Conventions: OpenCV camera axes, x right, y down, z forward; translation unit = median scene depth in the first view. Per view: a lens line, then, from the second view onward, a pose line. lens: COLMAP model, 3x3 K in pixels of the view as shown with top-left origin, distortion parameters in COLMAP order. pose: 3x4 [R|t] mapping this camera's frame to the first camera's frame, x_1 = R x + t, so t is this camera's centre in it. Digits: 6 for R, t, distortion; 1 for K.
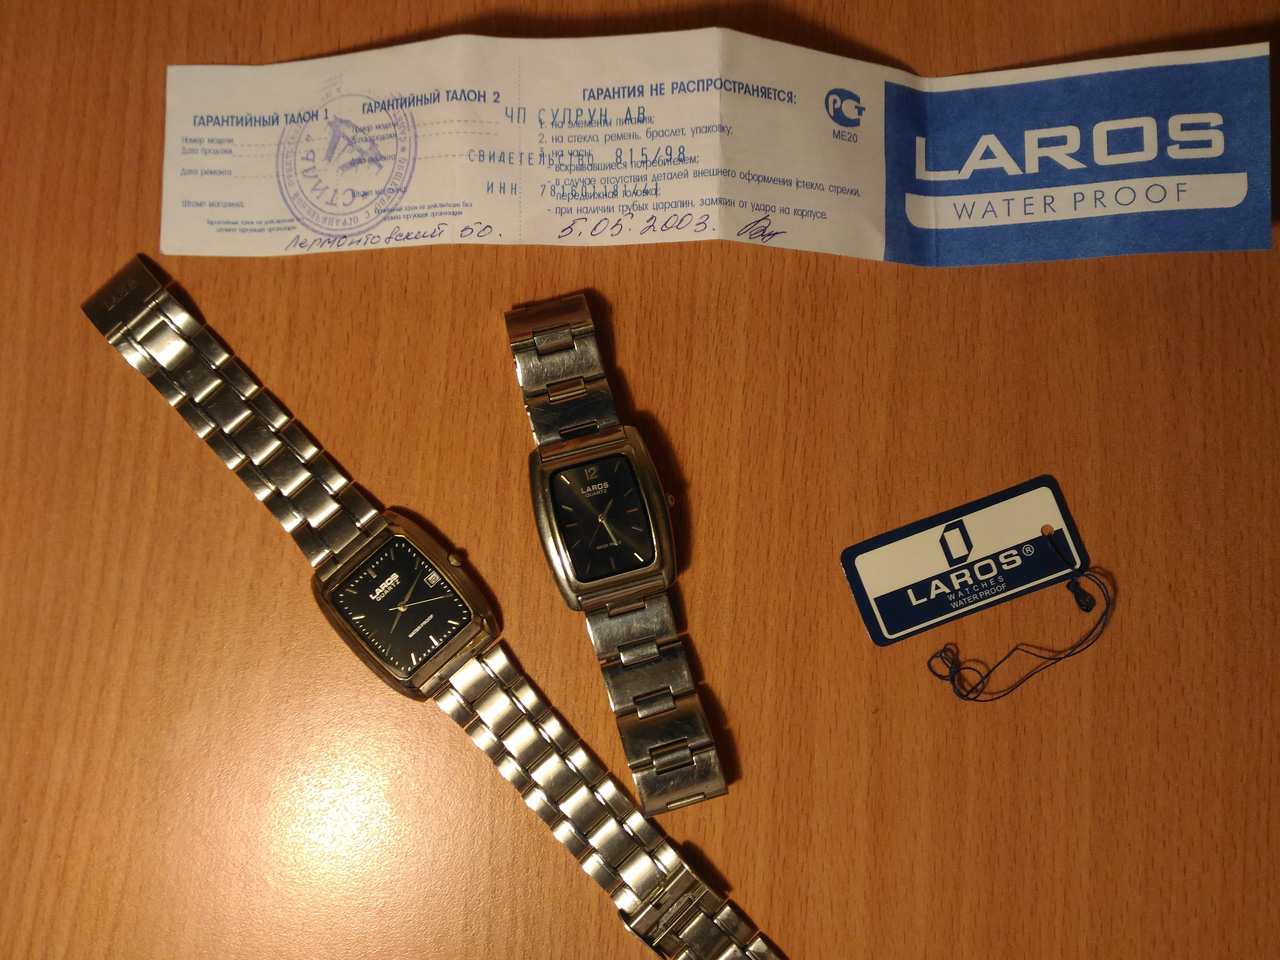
lens RADIAL K [[1127.5, 0, 634.7], [0, 1127.5, 468.8], [0, 0, 1]] dist [0.060739, -0.210017]
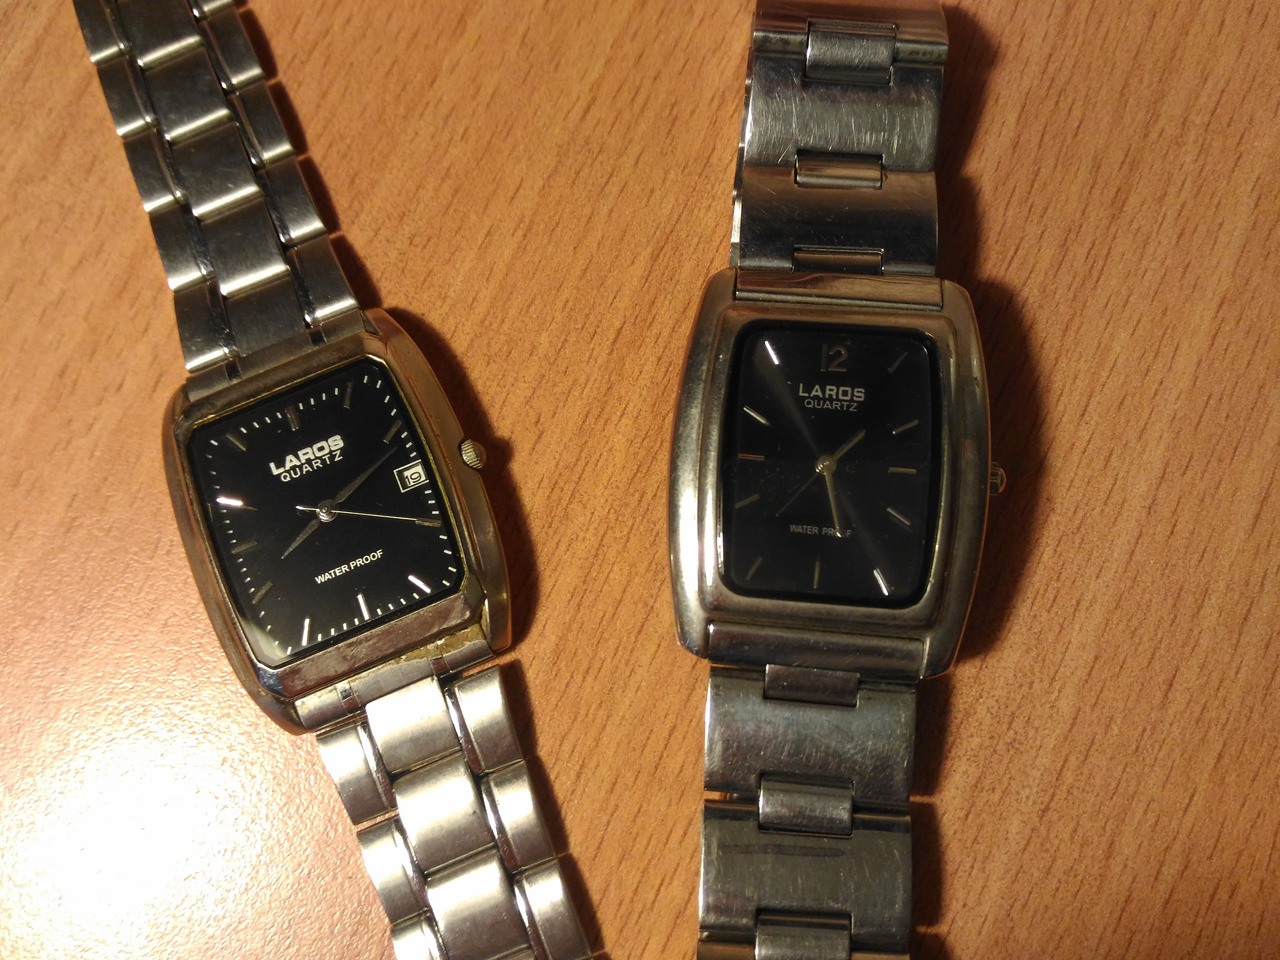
lens RADIAL K [[1127.5, 0, 646.8], [0, 1127.5, 469.5], [0, 0, 1]] dist [0.060739, -0.210017]
pose [[0.937745, 0.323784, -0.125692, -0.036733], [-0.333717, 0.940241, -0.067678, 0.092794], [0.096268, 0.105410, 0.989758, 0.561189]]
